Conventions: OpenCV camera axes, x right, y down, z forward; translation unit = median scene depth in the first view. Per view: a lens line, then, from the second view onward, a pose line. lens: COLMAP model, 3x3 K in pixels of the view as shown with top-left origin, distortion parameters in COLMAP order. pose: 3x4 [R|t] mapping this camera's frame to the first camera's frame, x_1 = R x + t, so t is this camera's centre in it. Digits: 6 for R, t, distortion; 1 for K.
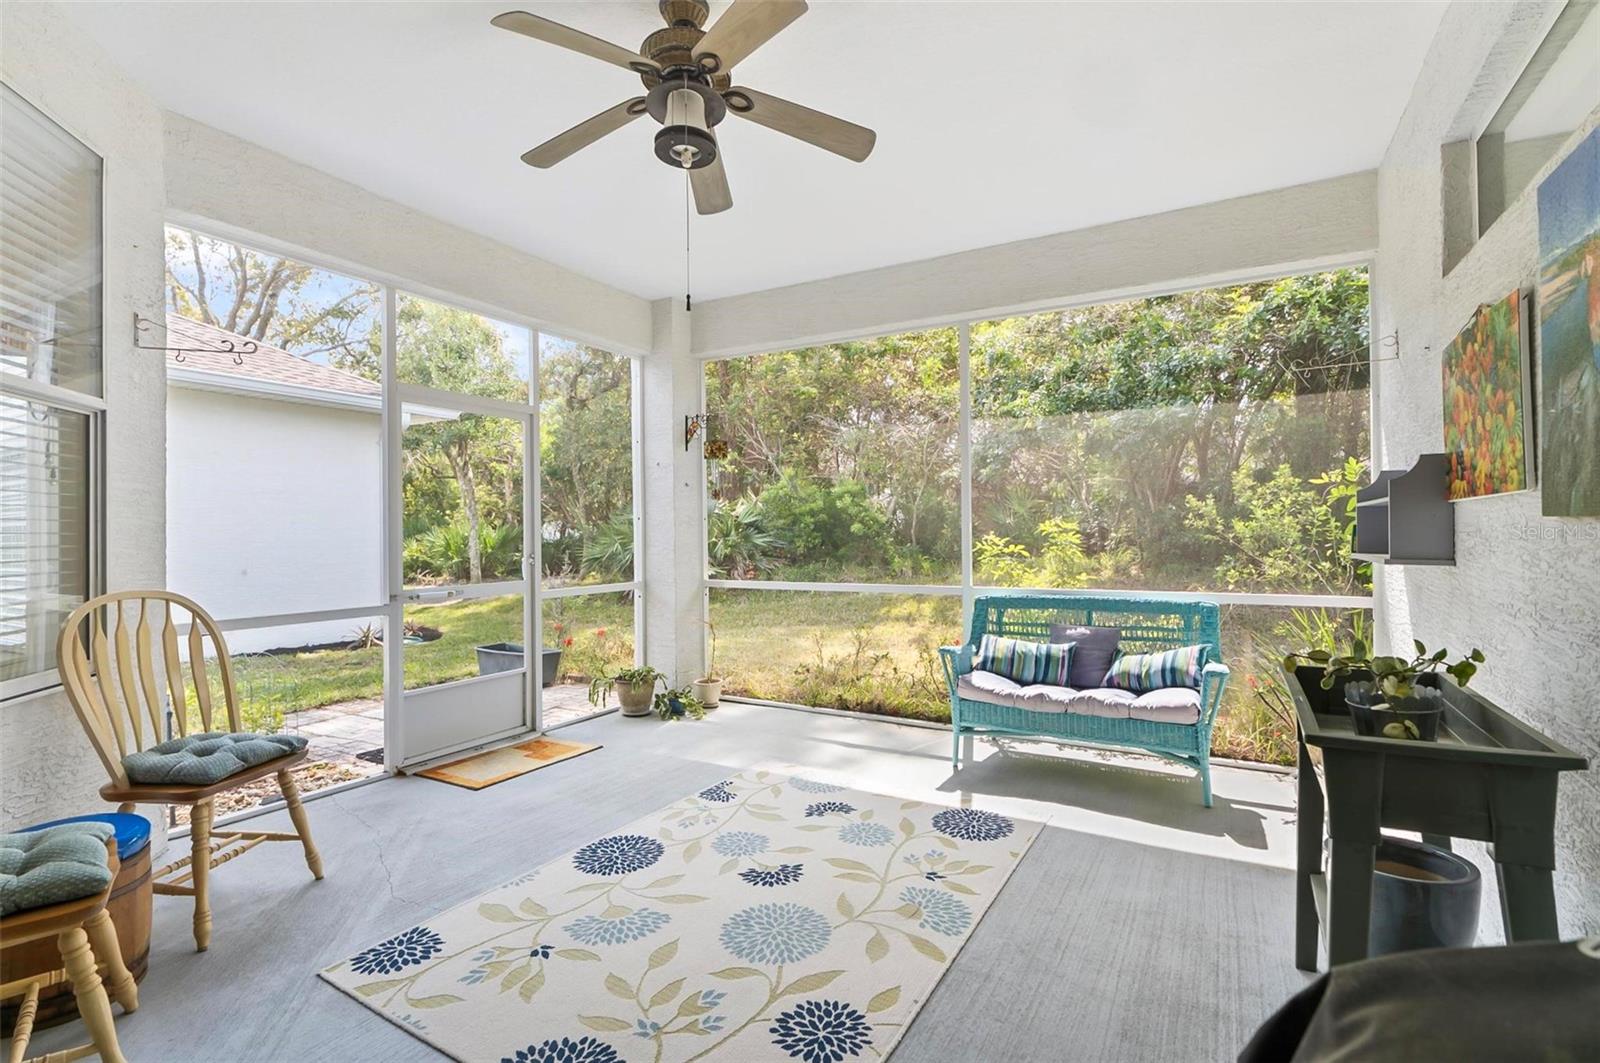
lens RADIAL K [[749.3, 0, 804.9], [0, 749.3, 542.5], [0, 0, 1]] dist [0.012064, -0.004870]
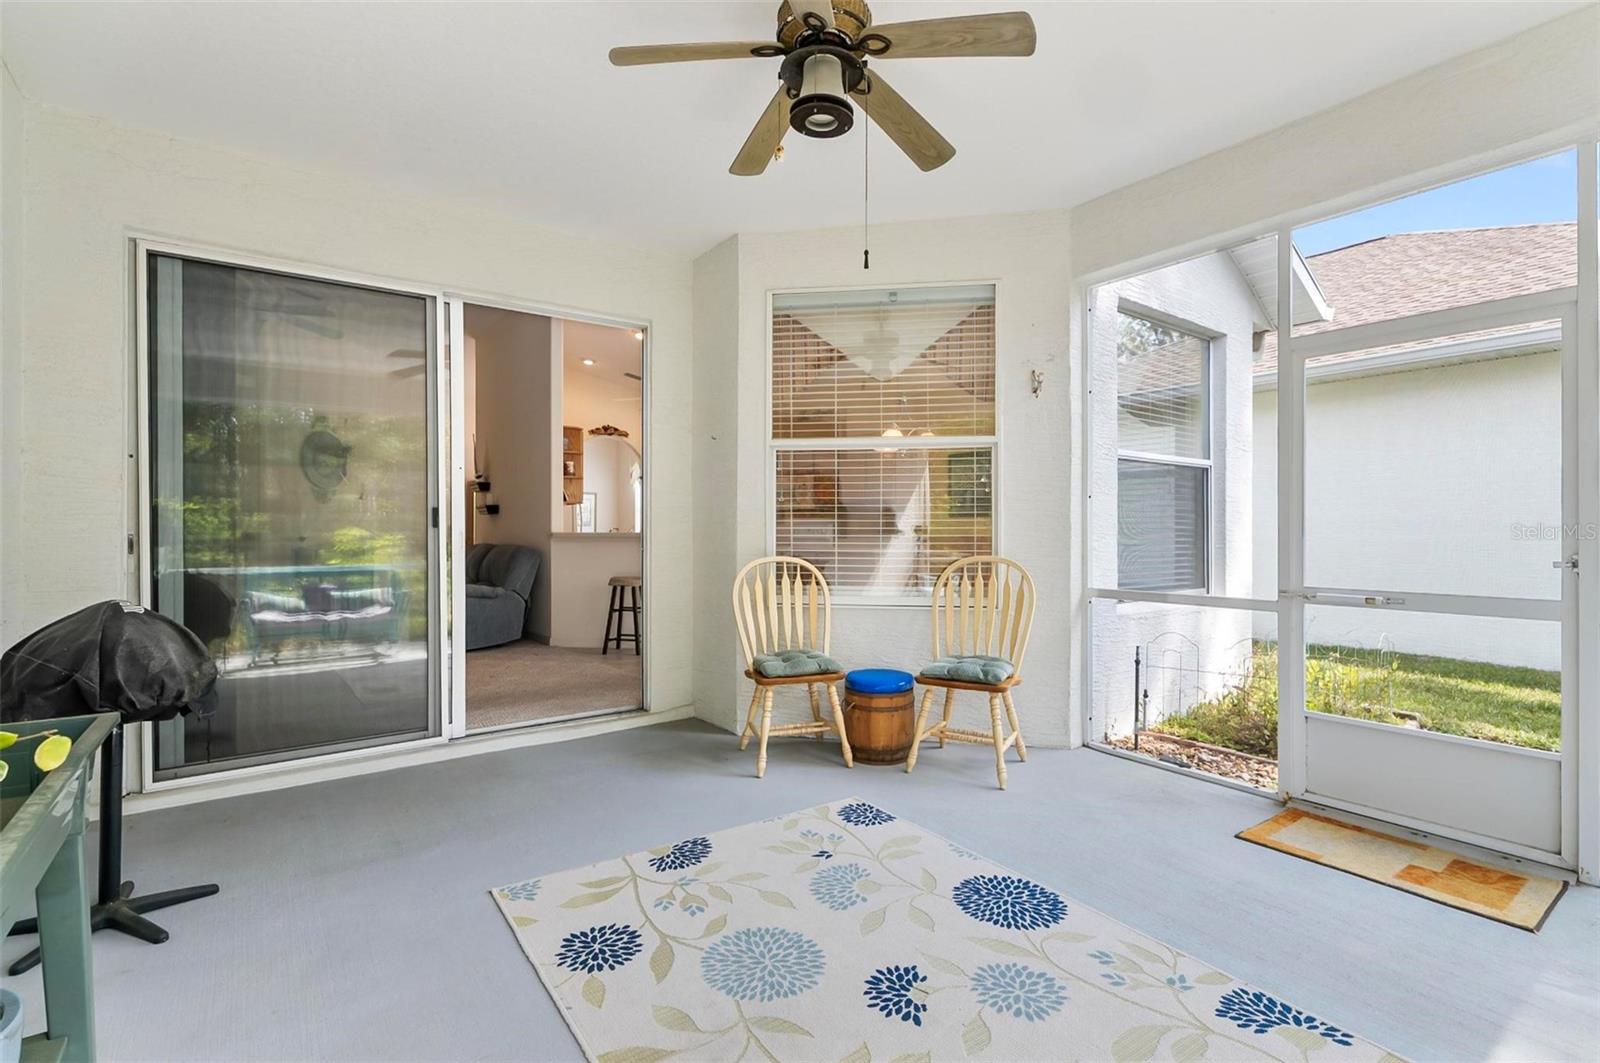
lens RADIAL K [[745.6, 0, 807.3], [0, 745.6, 534.8], [0, 0, 1]] dist [0.001193, 0.000159]
pose [[-0.418828, 0.009807, -0.908013, 0.619686], [-0.007773, 0.999866, 0.014385, -0.003240], [0.908032, 0.013083, -0.418696, 1.180615]]
